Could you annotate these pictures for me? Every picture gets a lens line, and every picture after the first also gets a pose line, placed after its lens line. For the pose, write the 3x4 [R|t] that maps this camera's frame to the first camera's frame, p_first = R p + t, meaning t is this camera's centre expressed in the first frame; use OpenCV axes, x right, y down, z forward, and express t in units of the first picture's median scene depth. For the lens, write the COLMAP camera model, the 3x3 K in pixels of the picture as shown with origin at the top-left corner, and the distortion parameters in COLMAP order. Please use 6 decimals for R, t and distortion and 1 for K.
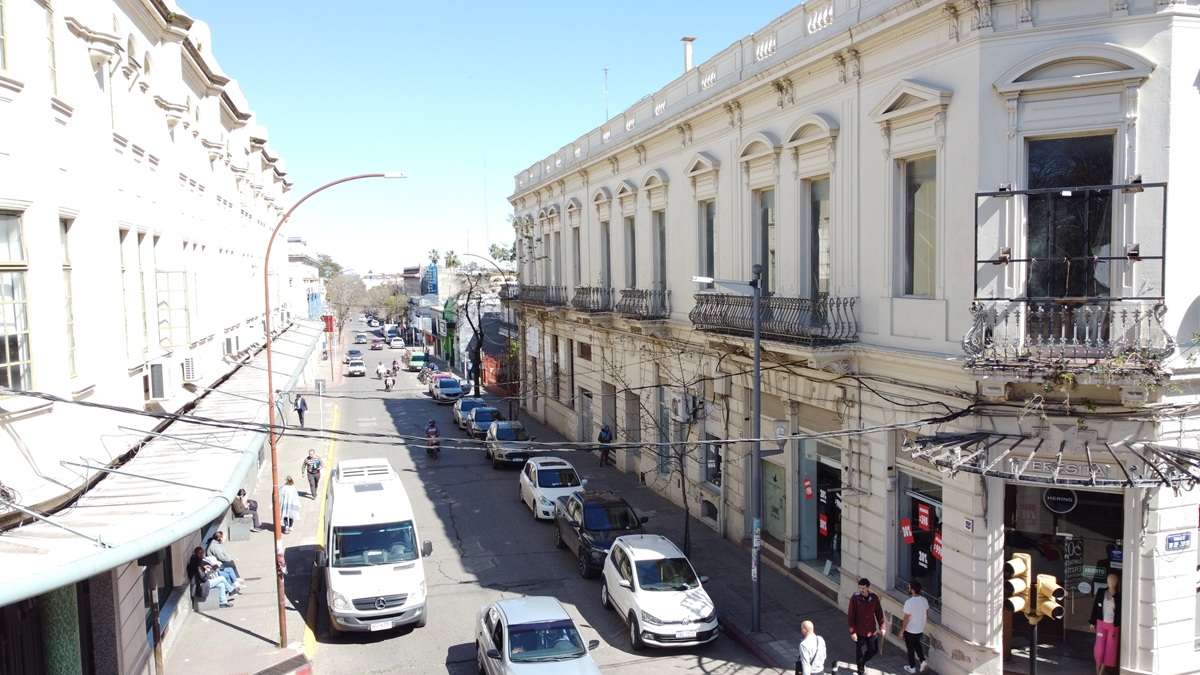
lens RADIAL K [[908.6, 0, 599.6], [0, 908.6, 346.2], [0, 0, 1]] dist [0.000164, -0.006541]
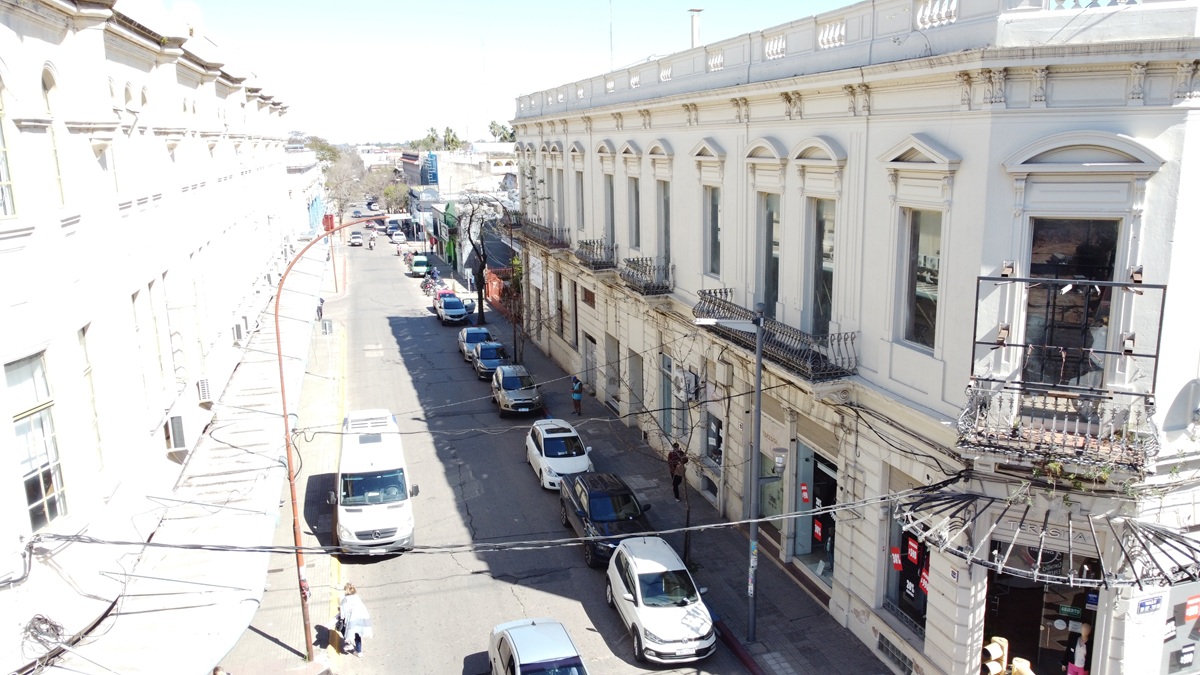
lens RADIAL K [[908.6, 0, 600.1], [0, 908.6, 346.3], [0, 0, 1]] dist [0.000164, -0.006541]
pose [[0.999998, -0.001000, -0.001903, -0.003107], [0.001260, 0.989857, 0.142063, -0.173400], [0.001742, -0.142065, 0.989856, -0.008538]]
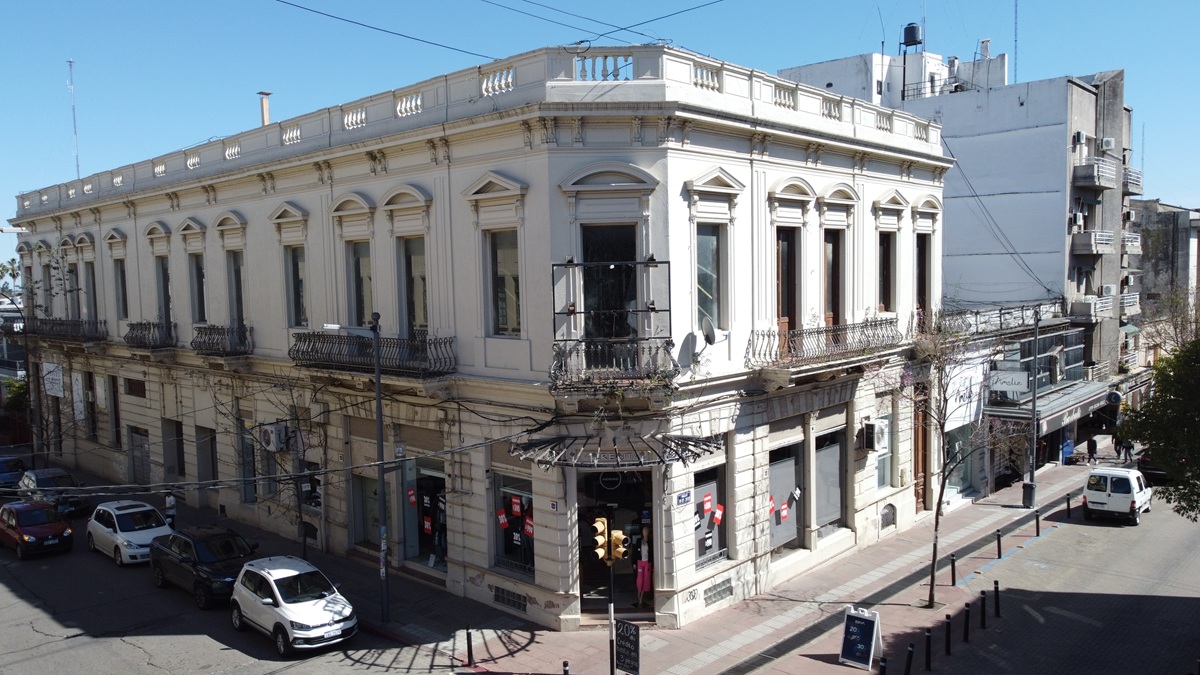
lens RADIAL K [[908.6, 0, 599.3], [0, 908.6, 347.2], [0, 0, 1]] dist [0.000164, -0.006541]
pose [[0.859518, -0.038838, 0.509628, -0.170873], [0.046664, 0.998907, -0.002576, -0.025918], [-0.508971, 0.025995, 0.860391, -0.161445]]
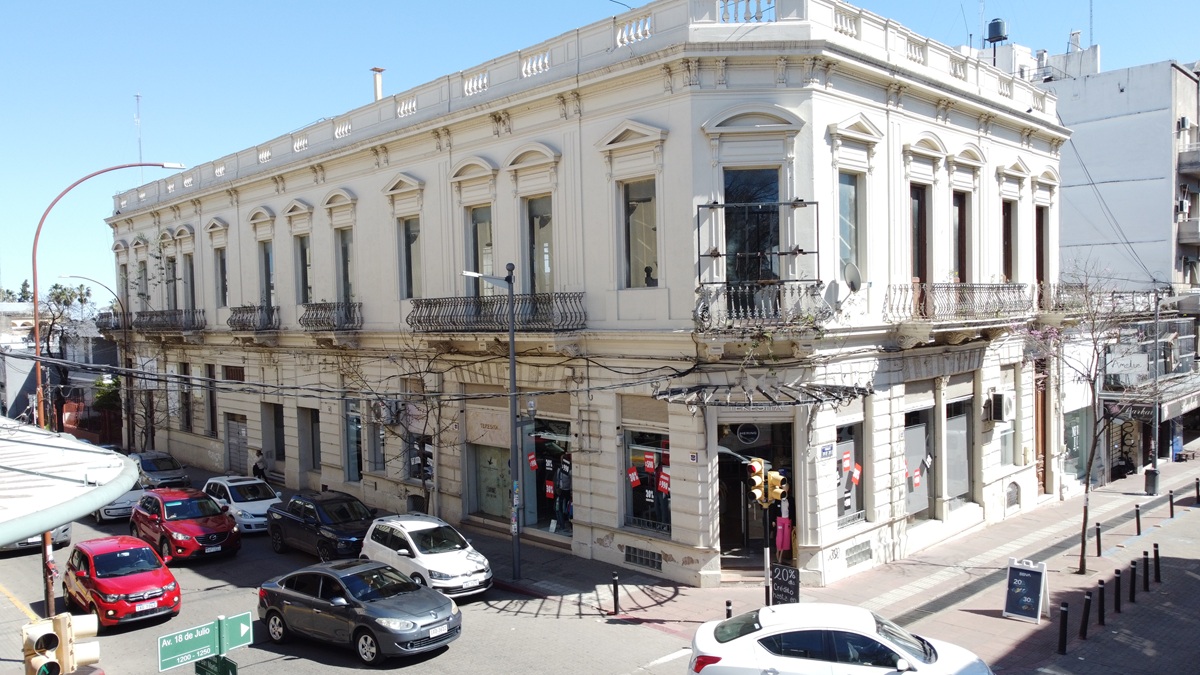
lens RADIAL K [[908.6, 0, 598.8], [0, 908.6, 347.3], [0, 0, 1]] dist [0.000164, -0.006541]
pose [[0.882896, -0.021209, 0.469089, -0.262027], [0.045039, 0.998198, -0.039639, 0.066536], [-0.467403, 0.056124, 0.882261, -0.084227]]
